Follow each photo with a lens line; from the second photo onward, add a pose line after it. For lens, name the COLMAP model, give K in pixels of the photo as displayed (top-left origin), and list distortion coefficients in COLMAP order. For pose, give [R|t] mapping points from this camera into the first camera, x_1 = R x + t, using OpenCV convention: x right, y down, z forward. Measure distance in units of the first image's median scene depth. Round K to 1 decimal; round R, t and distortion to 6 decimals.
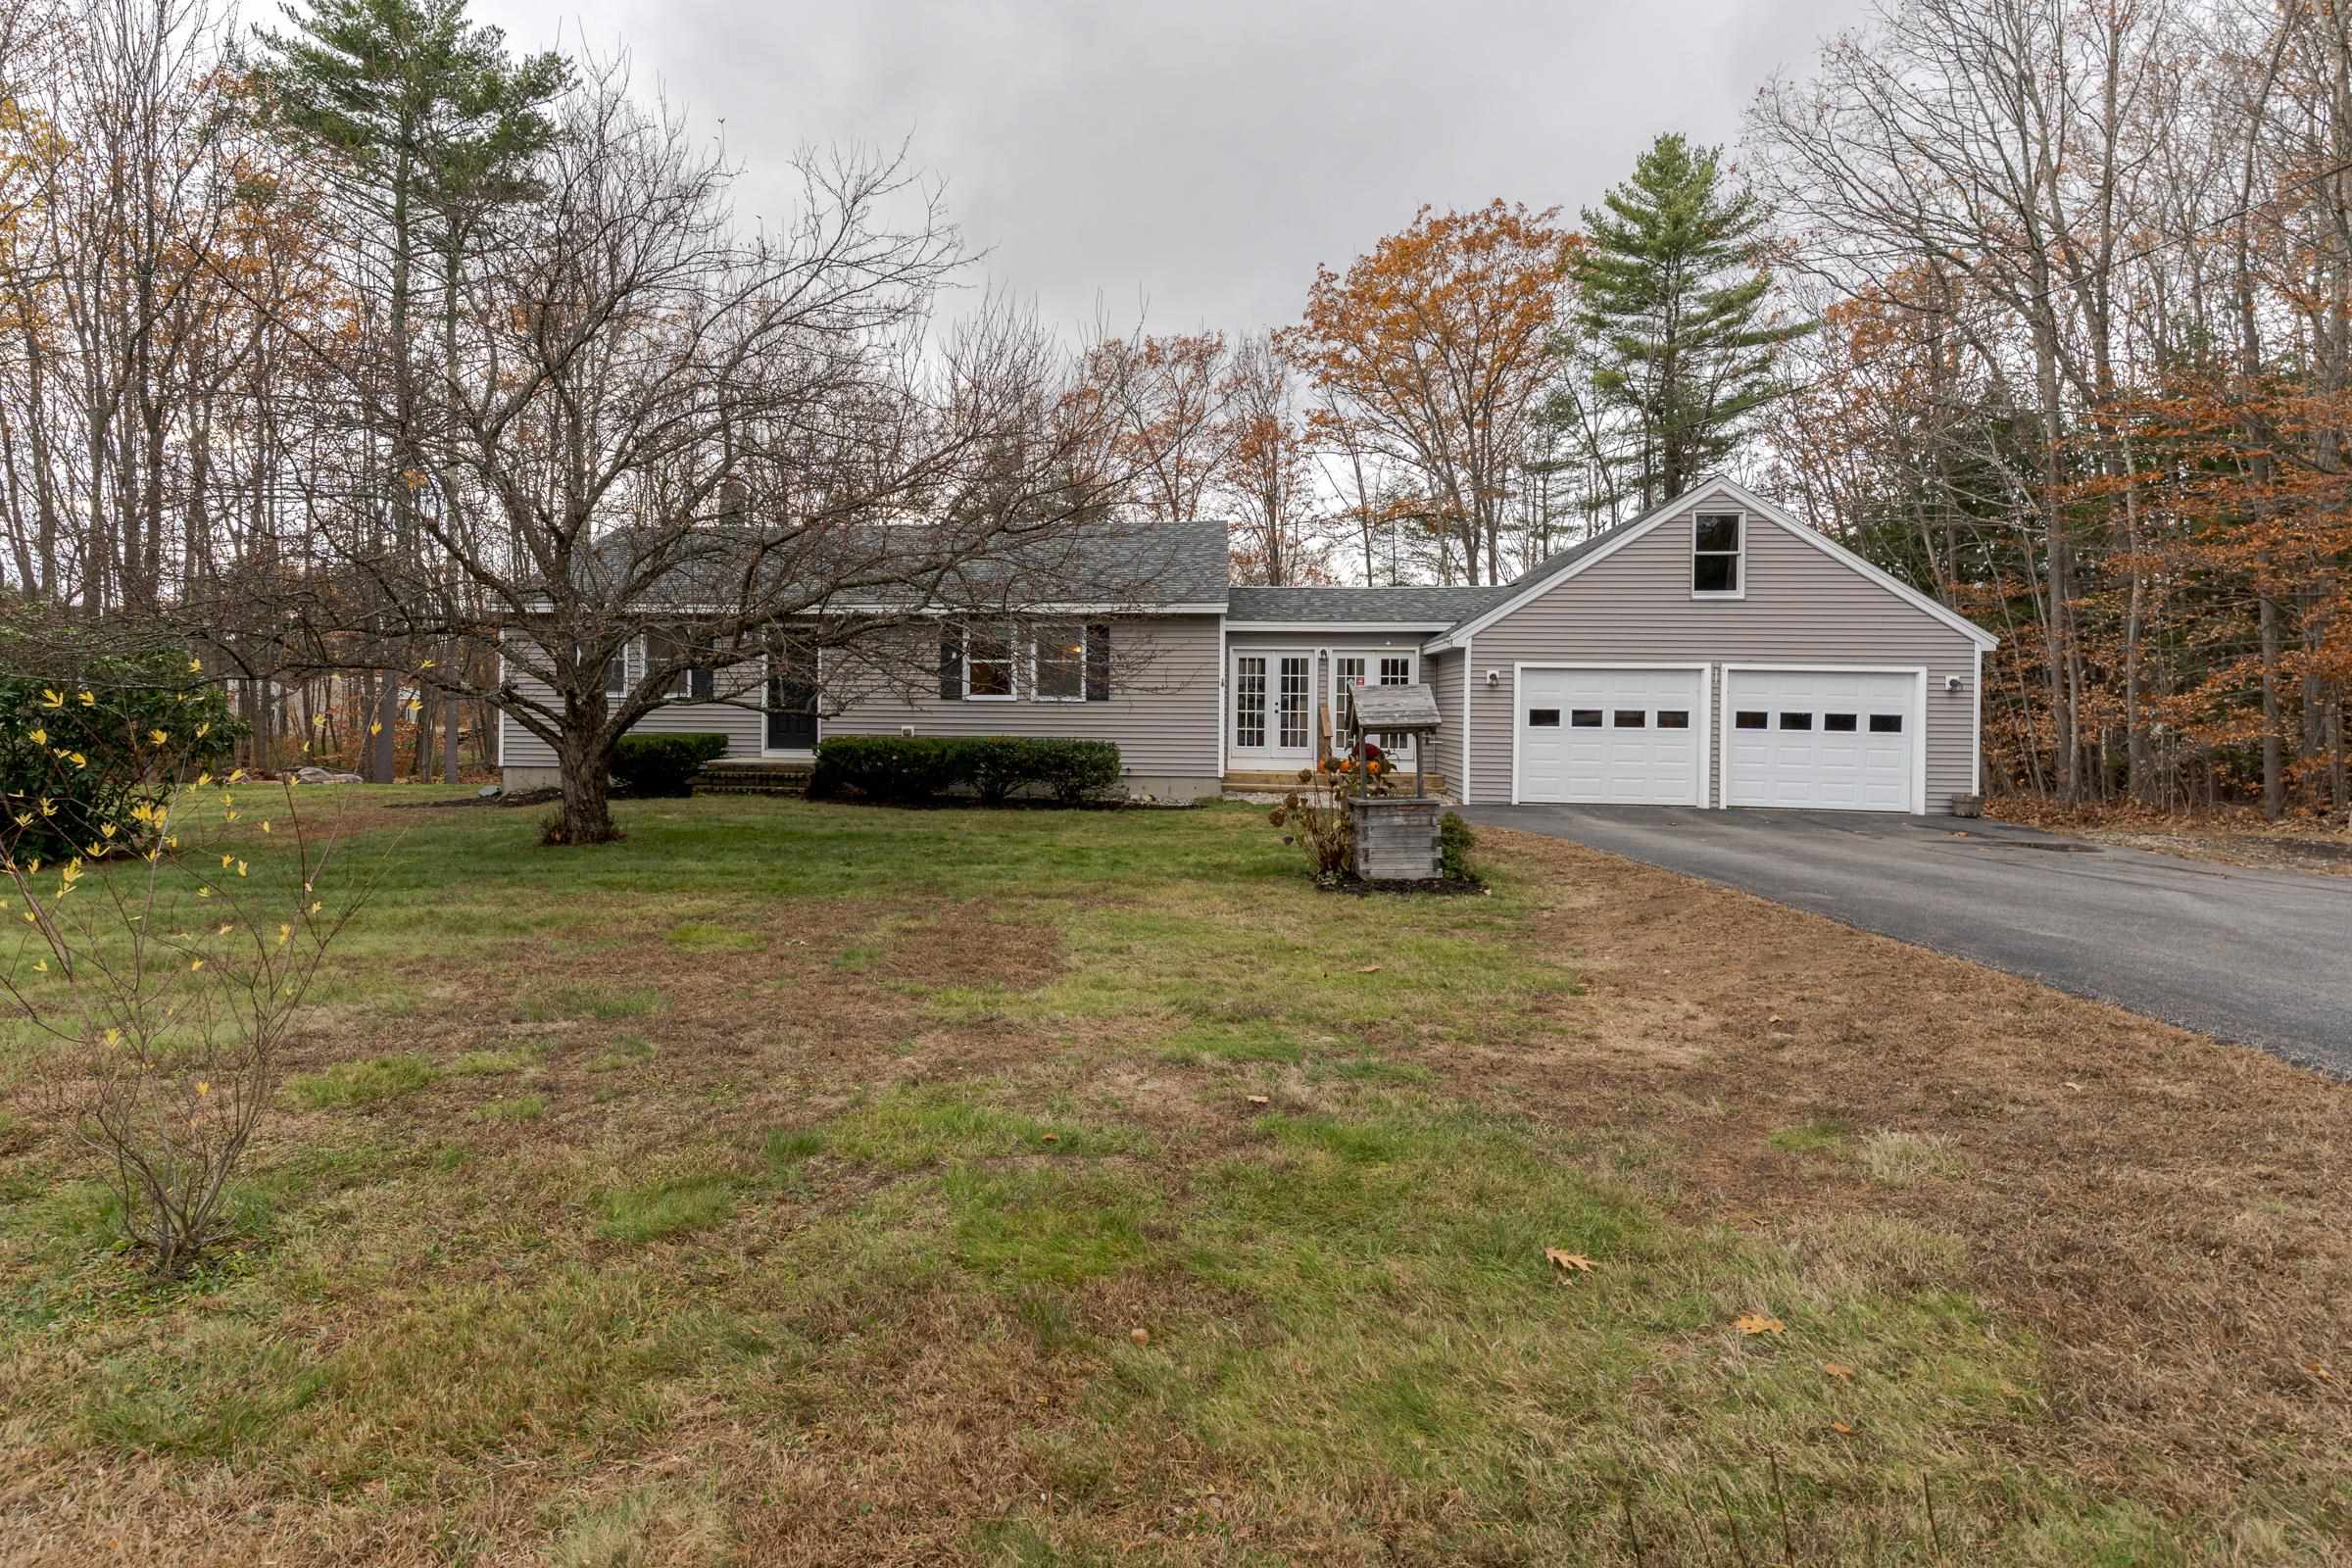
lens RADIAL K [[1221.6, 0, 1084.0], [0, 1221.6, 730.3], [0, 0, 1]] dist [0.000429, 0.000412]
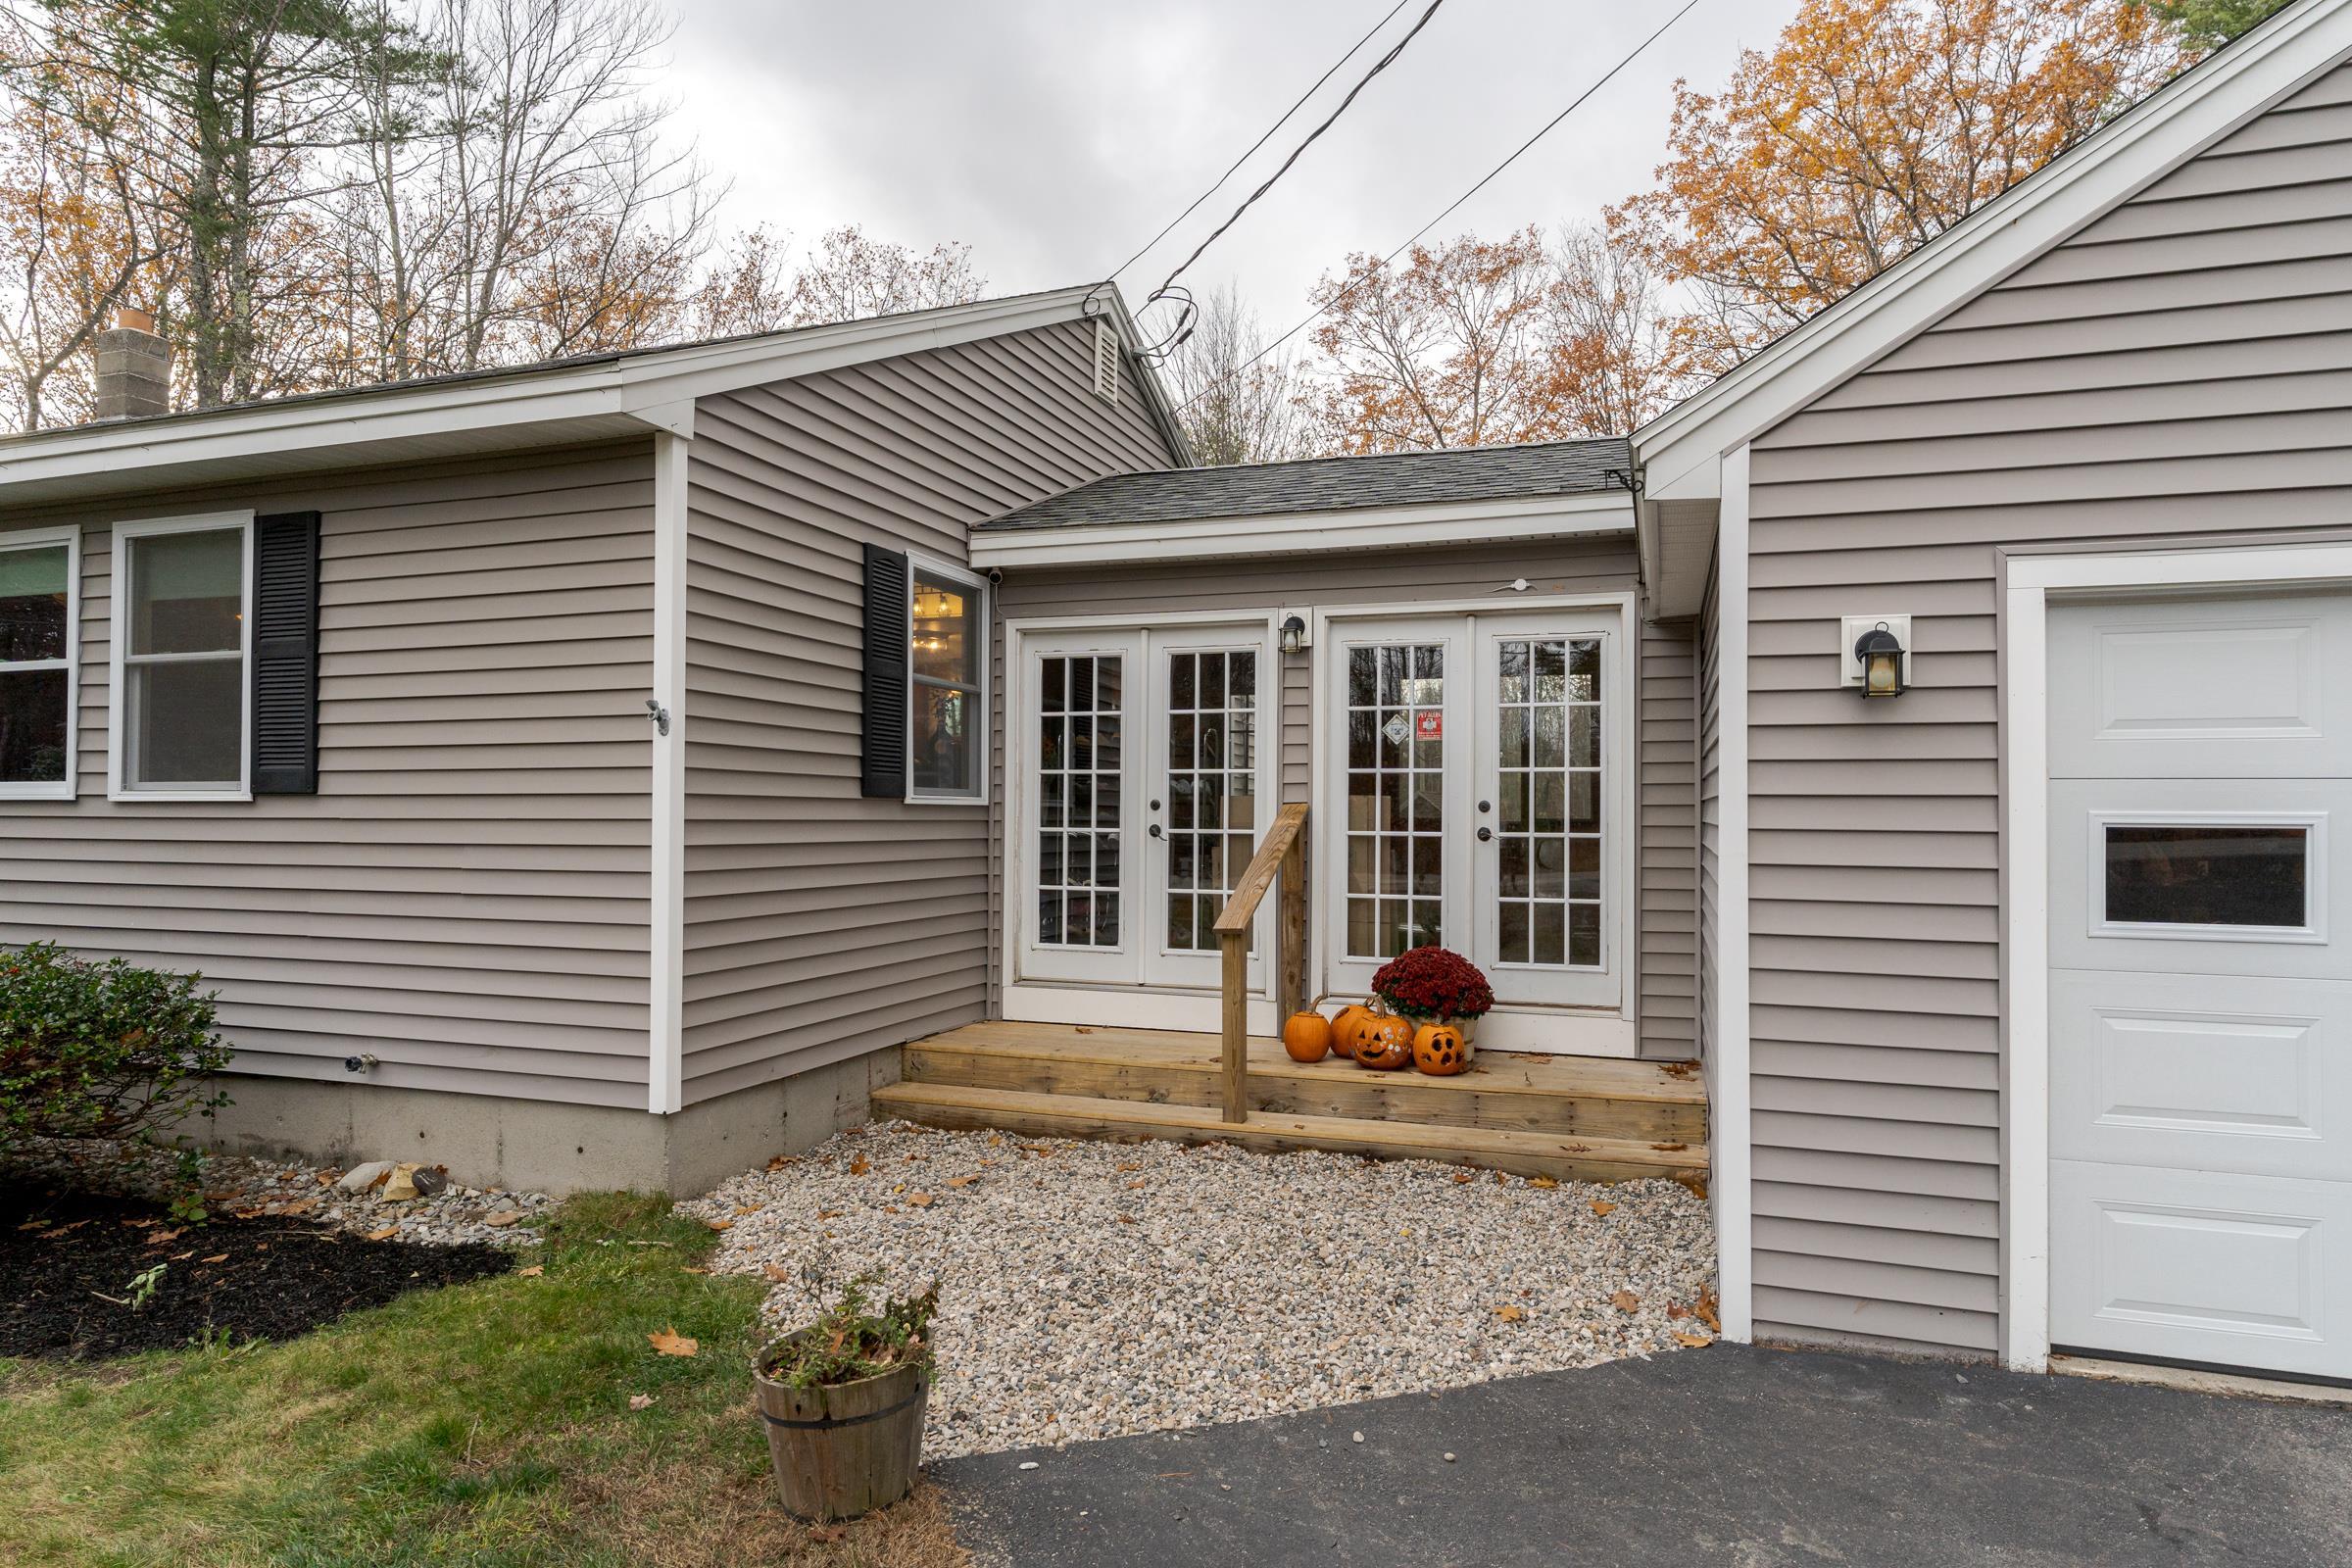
lens RADIAL K [[1391.5, 0, 1179.3], [0, 1391.5, 788.9], [0, 0, 1]] dist [-0.005830, 0.002567]
pose [[0.974351, -0.009045, -0.224851, 0.262244], [0.000739, 0.999315, -0.036995, -0.014181], [0.225032, 0.035880, 0.973691, 0.727002]]
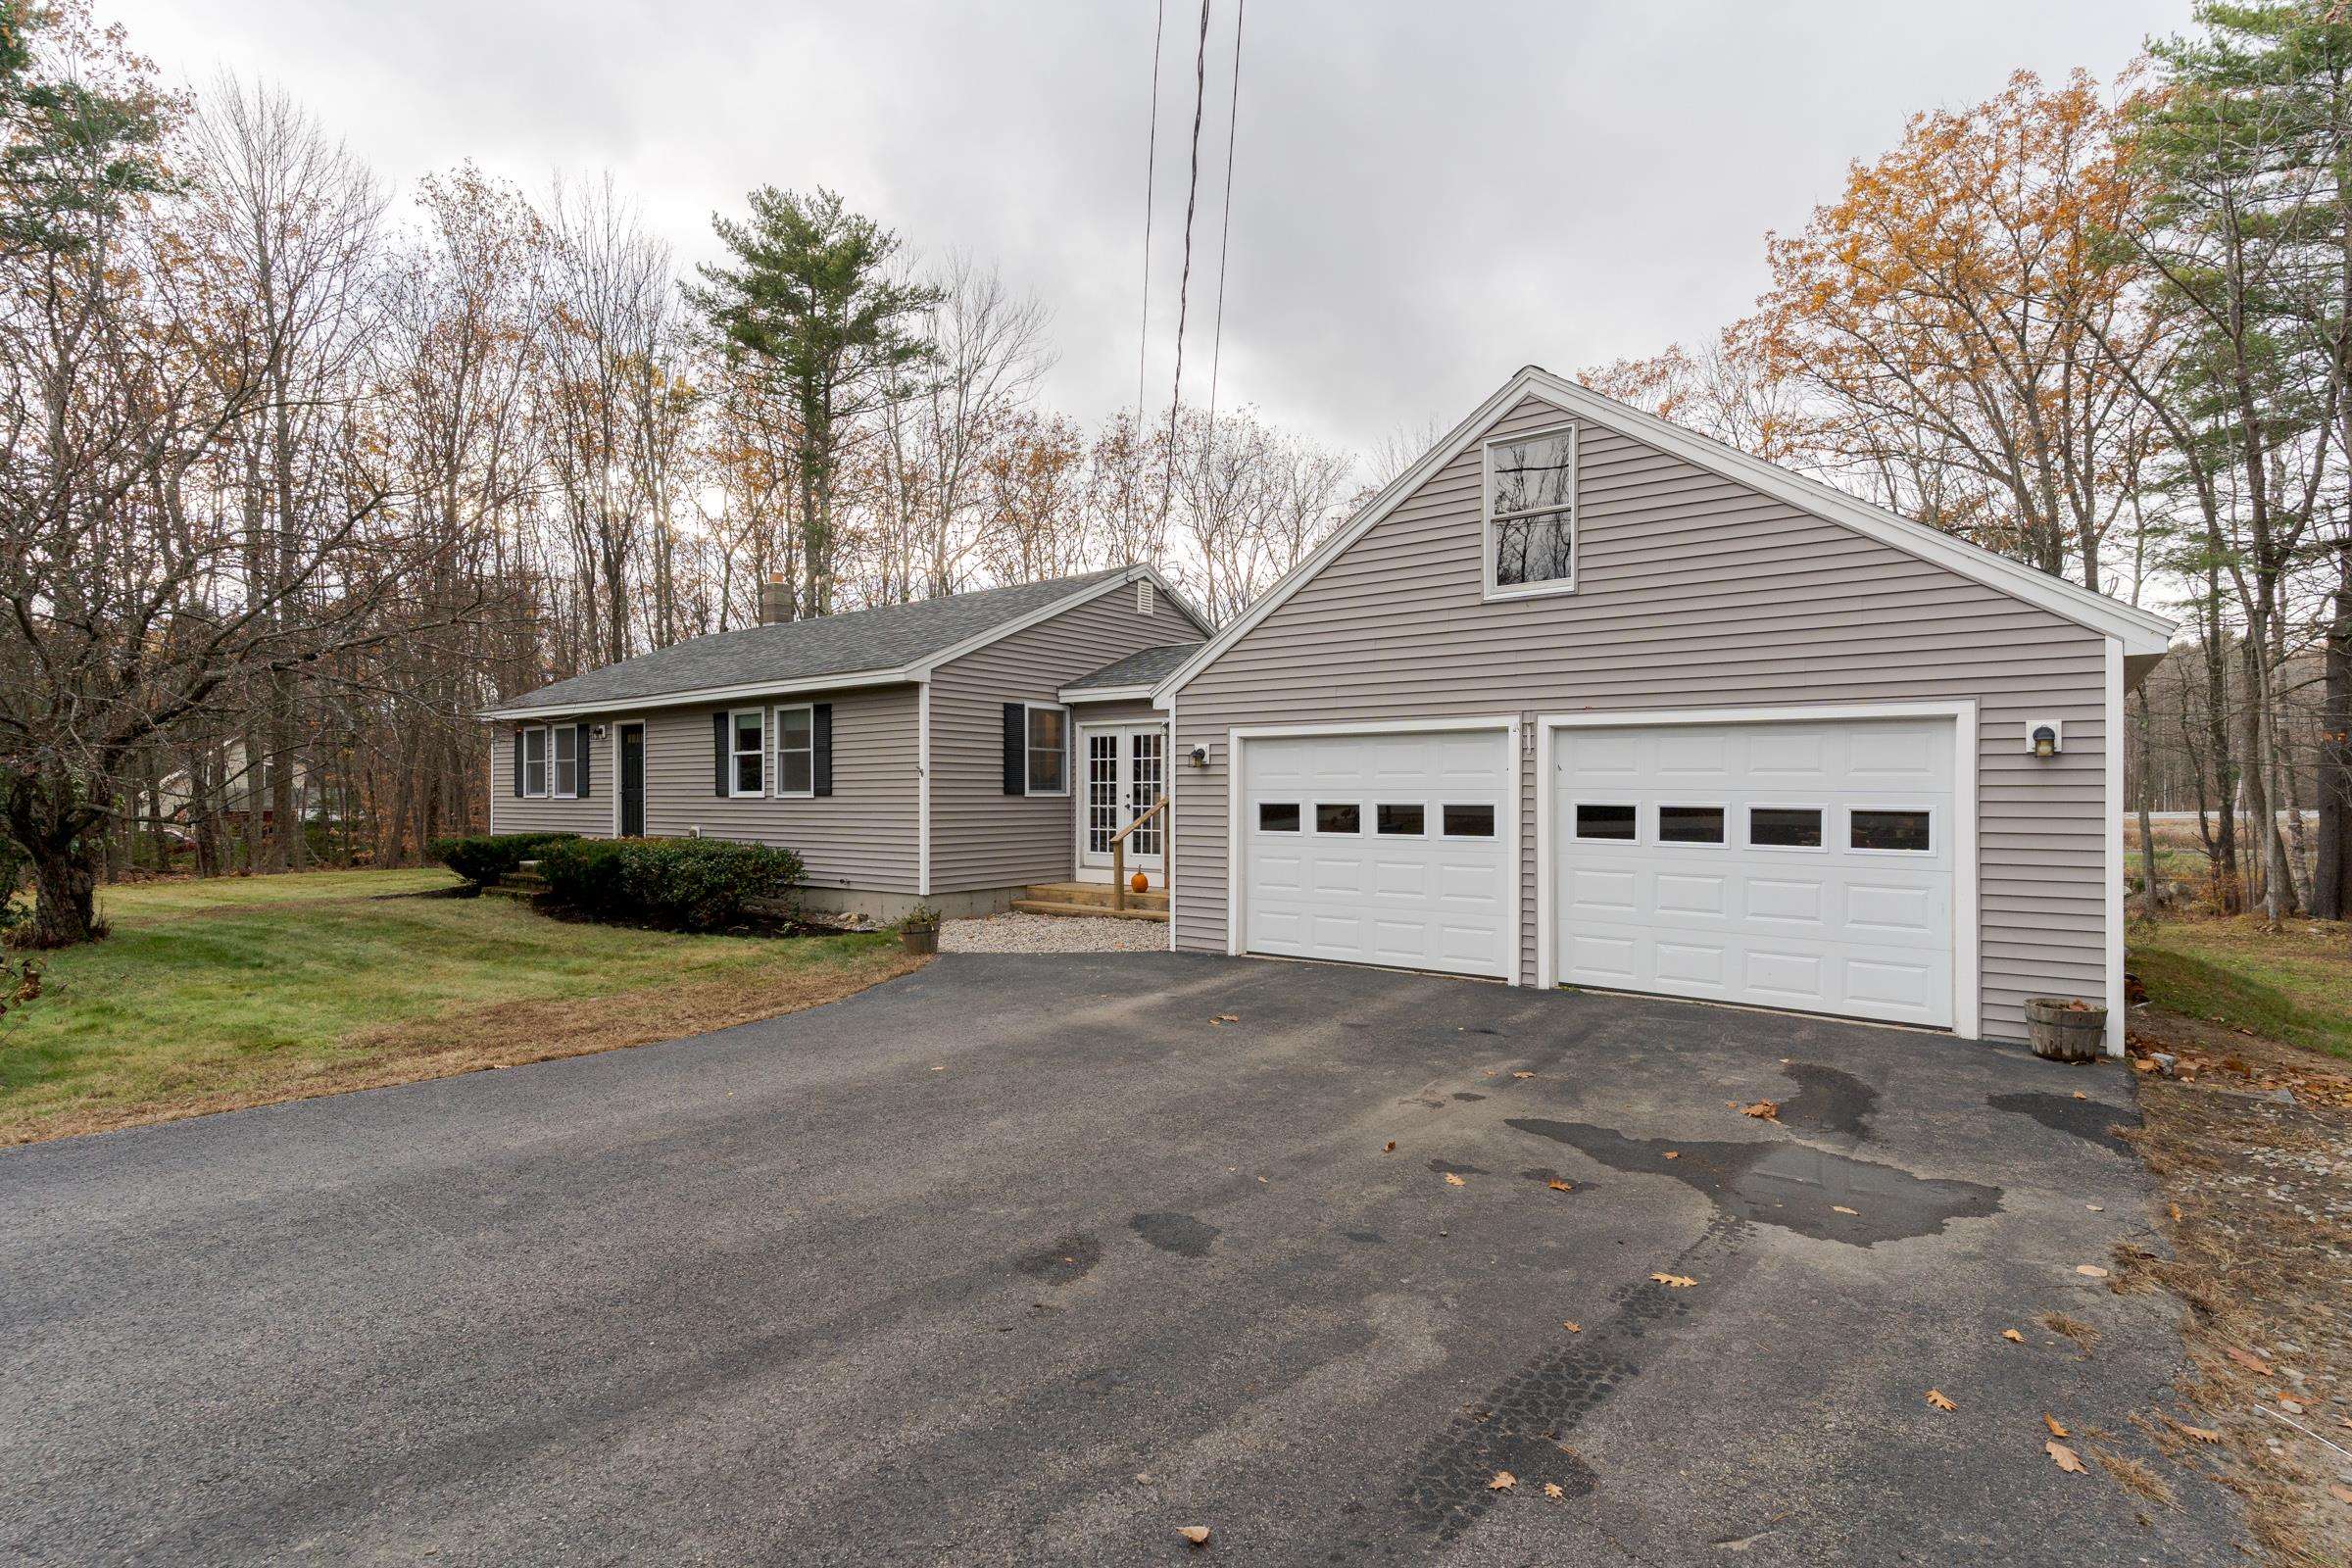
lens RADIAL K [[1127.9, 0, 1170.5], [0, 1127.9, 794.0], [0, 0, 1]] dist [0.002090, -0.000455]
pose [[0.858671, -0.011491, -0.512398, 0.584575], [0.001746, 0.999808, -0.019495, -0.010178], [0.512524, 0.015845, 0.858527, 0.453924]]
